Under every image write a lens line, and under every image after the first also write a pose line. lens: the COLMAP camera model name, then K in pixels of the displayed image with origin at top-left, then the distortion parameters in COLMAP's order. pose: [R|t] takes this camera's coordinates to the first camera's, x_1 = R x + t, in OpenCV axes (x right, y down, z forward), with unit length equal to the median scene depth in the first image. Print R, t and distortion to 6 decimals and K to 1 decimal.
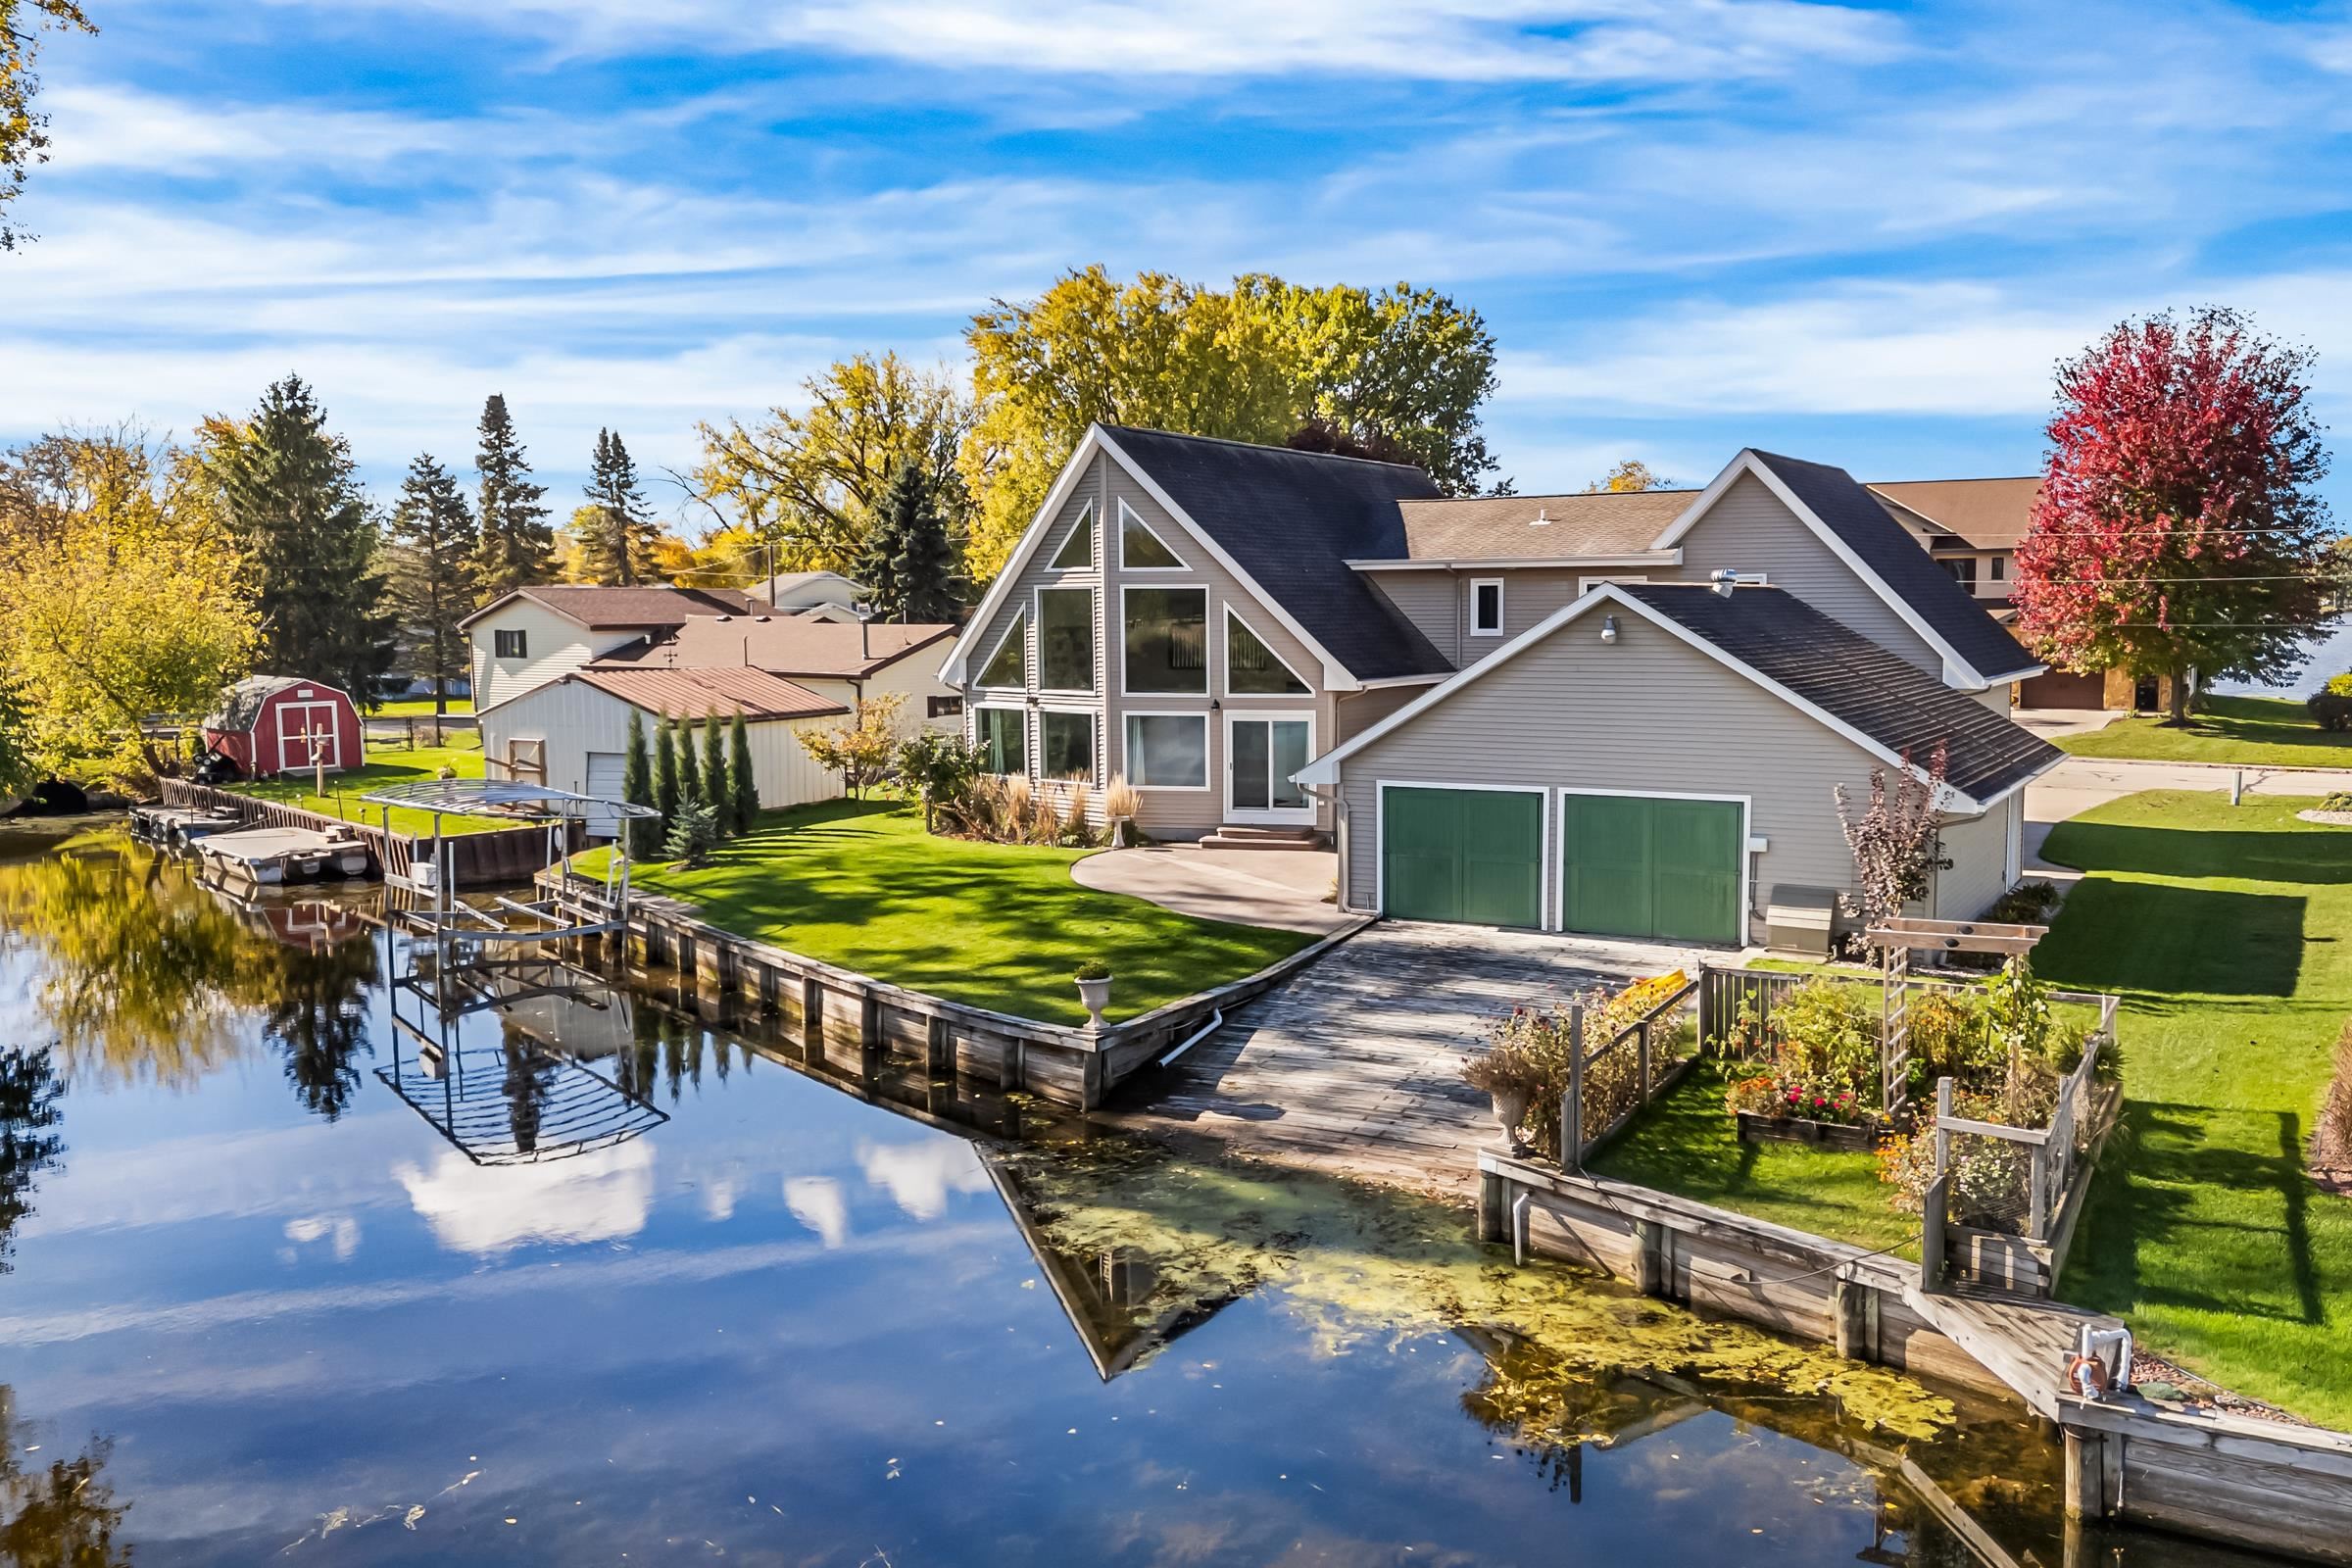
lens RADIAL K [[1826.2, 0, 1284.1], [0, 1826.2, 774.4], [0, 0, 1]] dist [0.105671, -0.176082]
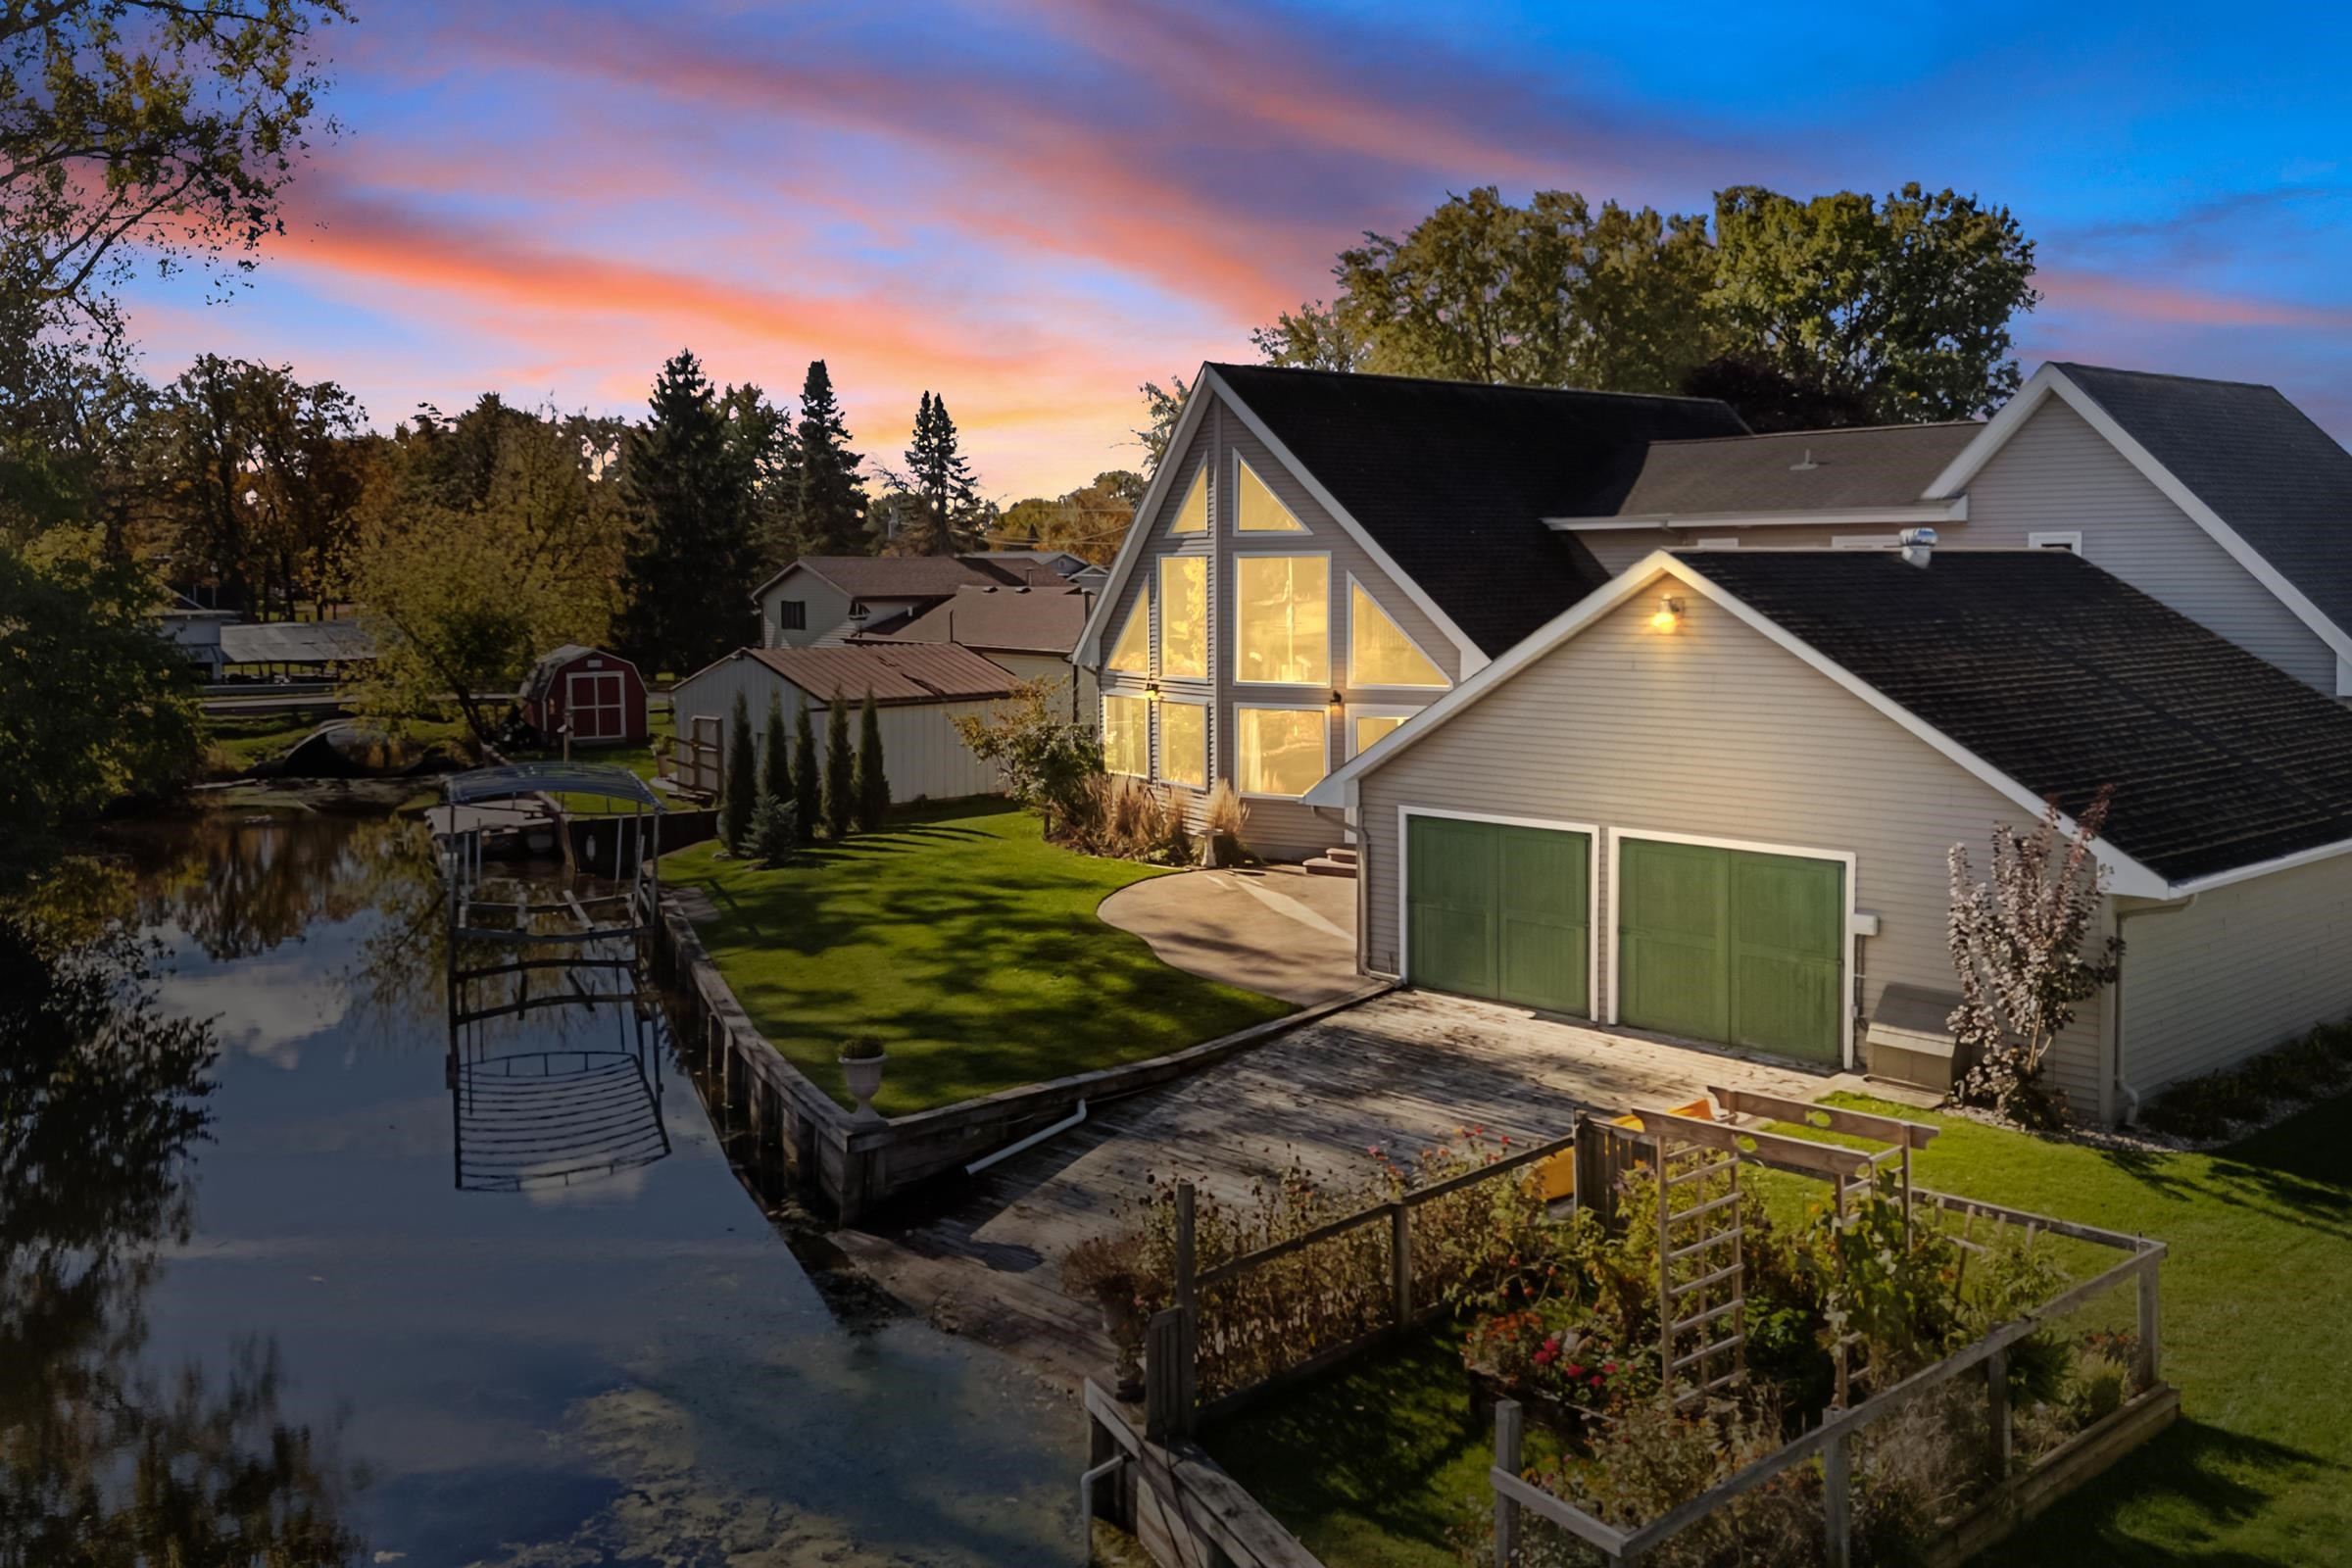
lens RADIAL K [[1959.4, 0, 1176.2], [0, 1959.4, 709.0], [0, 0, 1]] dist [0.052625, -0.009786]
pose [[0.943338, 0.020540, -0.331197, 0.174231], [-0.026979, 0.999526, -0.014857, -0.017021], [0.330735, 0.022950, 0.943445, 0.140112]]
